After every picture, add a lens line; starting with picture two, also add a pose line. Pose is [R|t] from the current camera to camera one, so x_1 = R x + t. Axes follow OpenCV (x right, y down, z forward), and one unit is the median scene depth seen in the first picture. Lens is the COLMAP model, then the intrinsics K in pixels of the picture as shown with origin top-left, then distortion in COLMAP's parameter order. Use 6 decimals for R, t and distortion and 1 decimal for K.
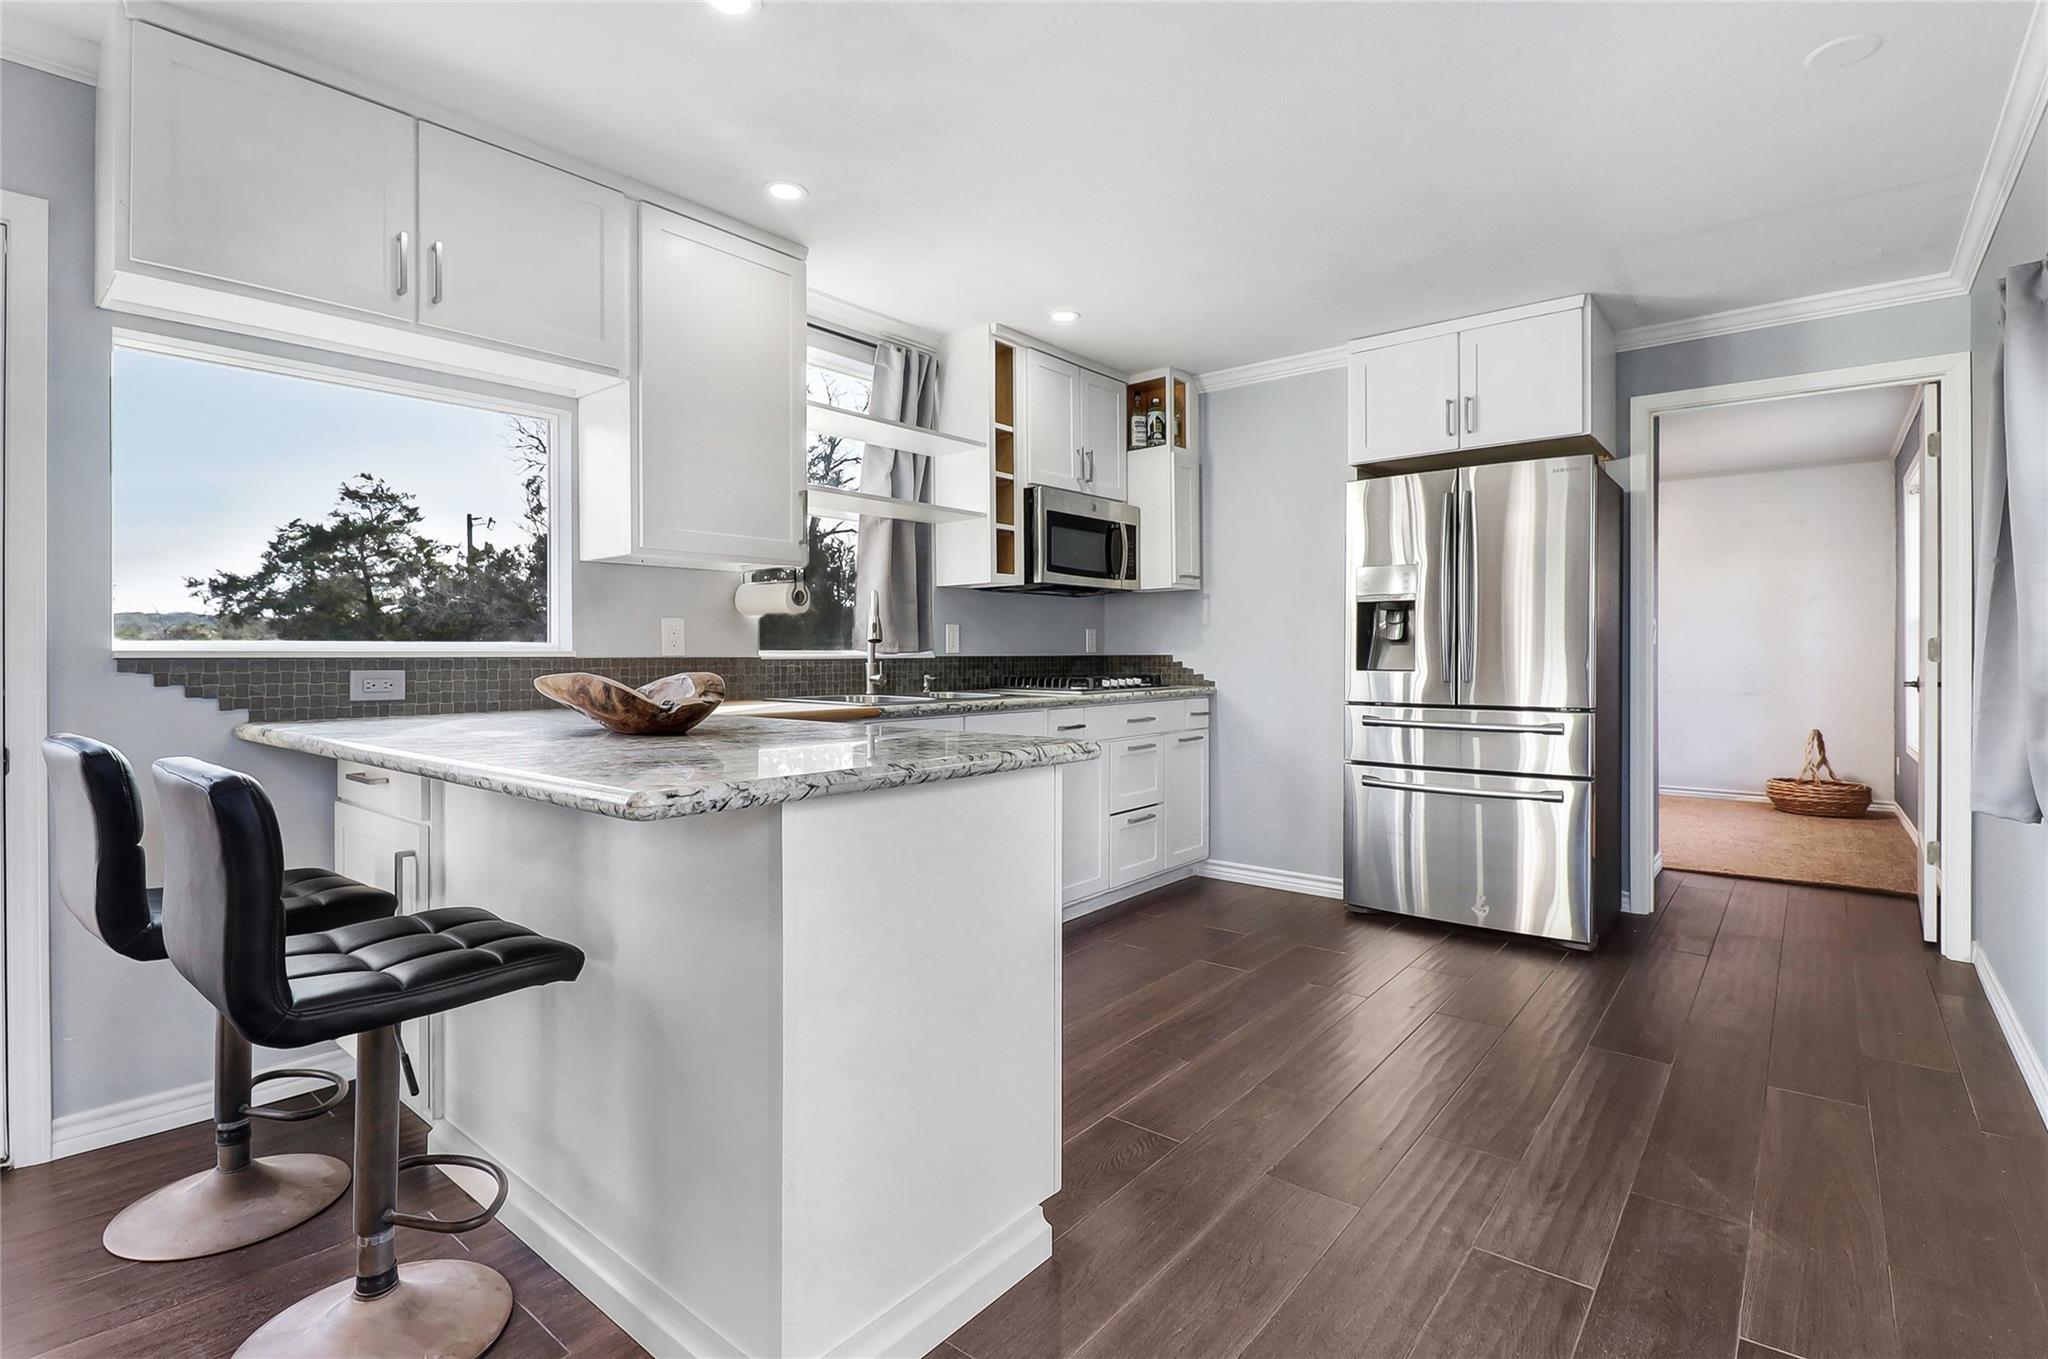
lens RADIAL K [[968.3, 0, 1027.5], [0, 968.3, 686.5], [0, 0, 1]] dist [-0.001401, -0.000244]
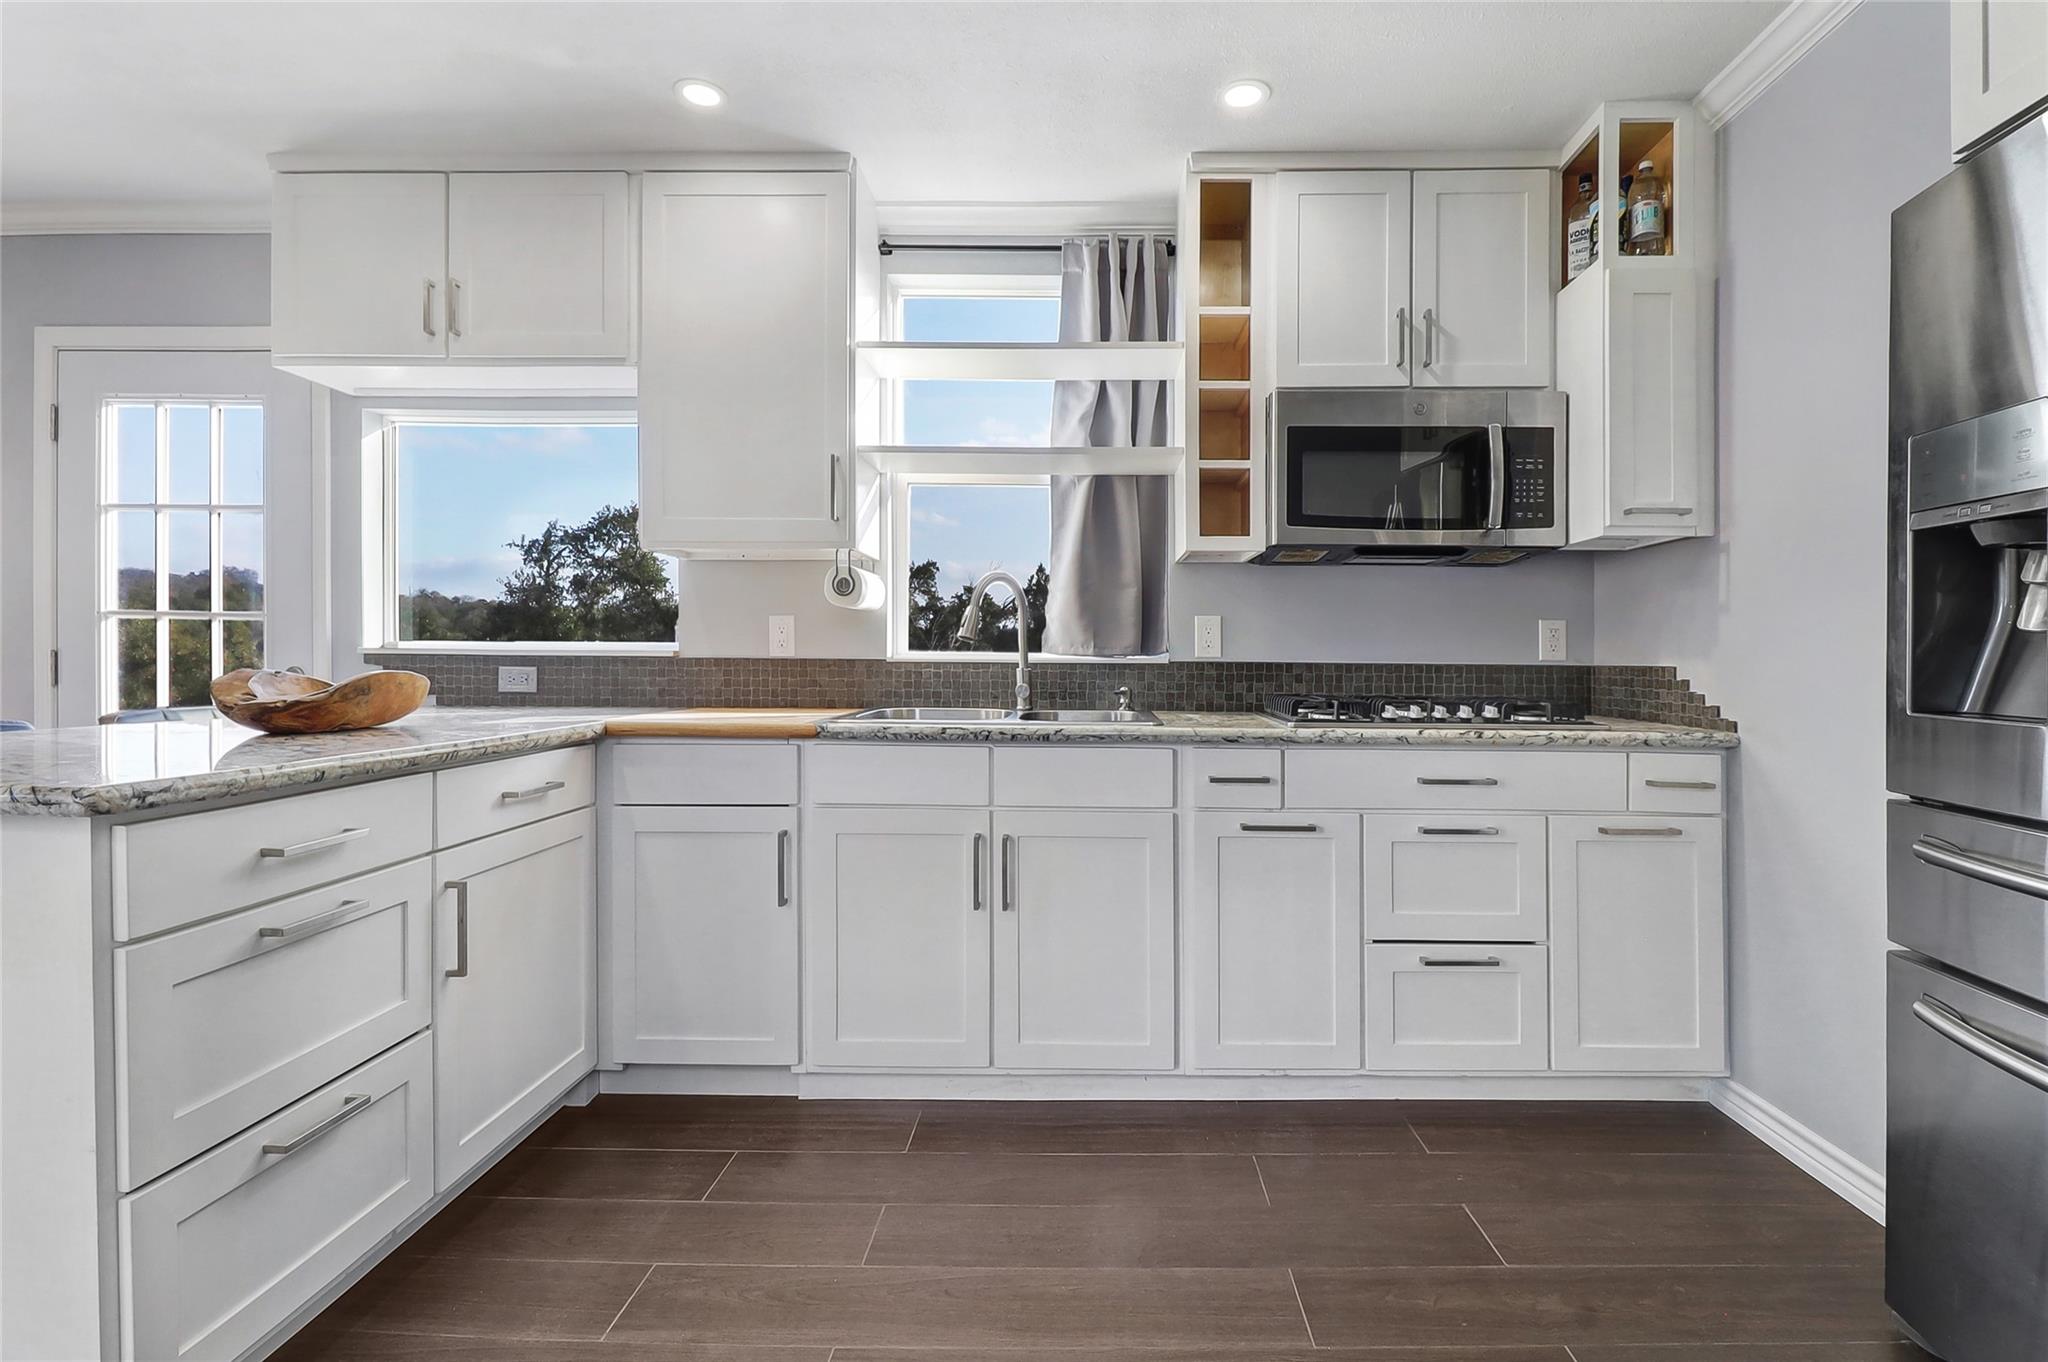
lens RADIAL K [[968.3, 0, 1027.5], [0, 968.3, 688.0], [0, 0, 1]] dist [-0.001401, -0.000244]
pose [[0.623240, 0.032298, -0.781364, 0.411928], [-0.035323, 0.999290, 0.013132, -0.018252], [0.781233, 0.019415, 0.623938, 0.499727]]
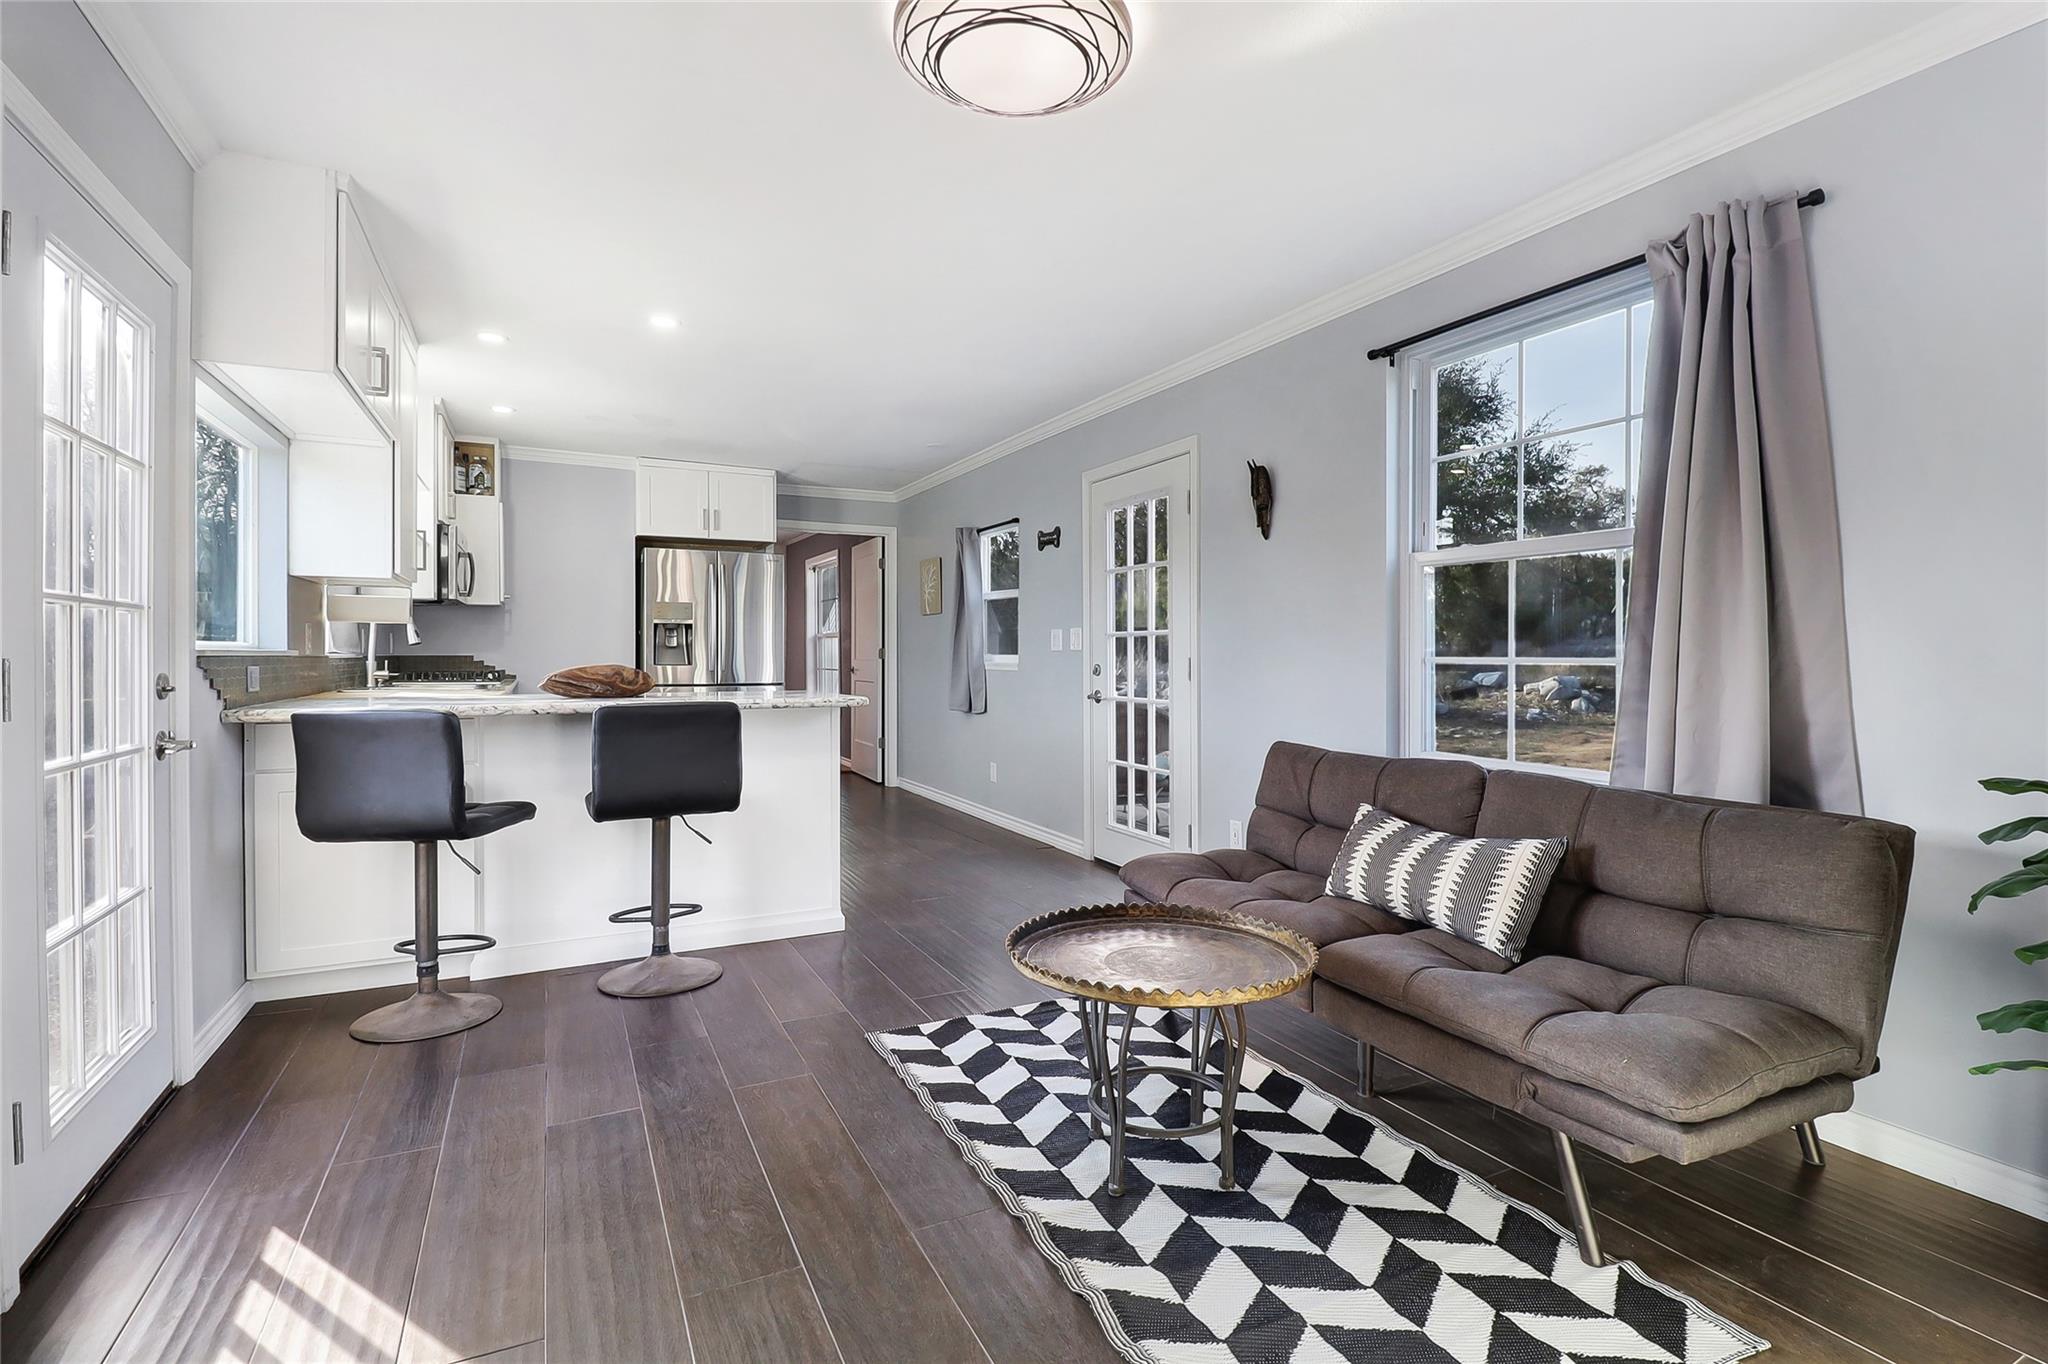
lens RADIAL K [[968.3, 0, 1027.5], [0, 968.3, 689.0], [0, 0, 1]] dist [-0.001401, -0.000244]
pose [[0.402968, -0.027309, 0.914807, -0.874961], [0.028533, 0.999444, 0.017267, 0.012589], [-0.914769, 0.019144, 0.403523, -0.211335]]
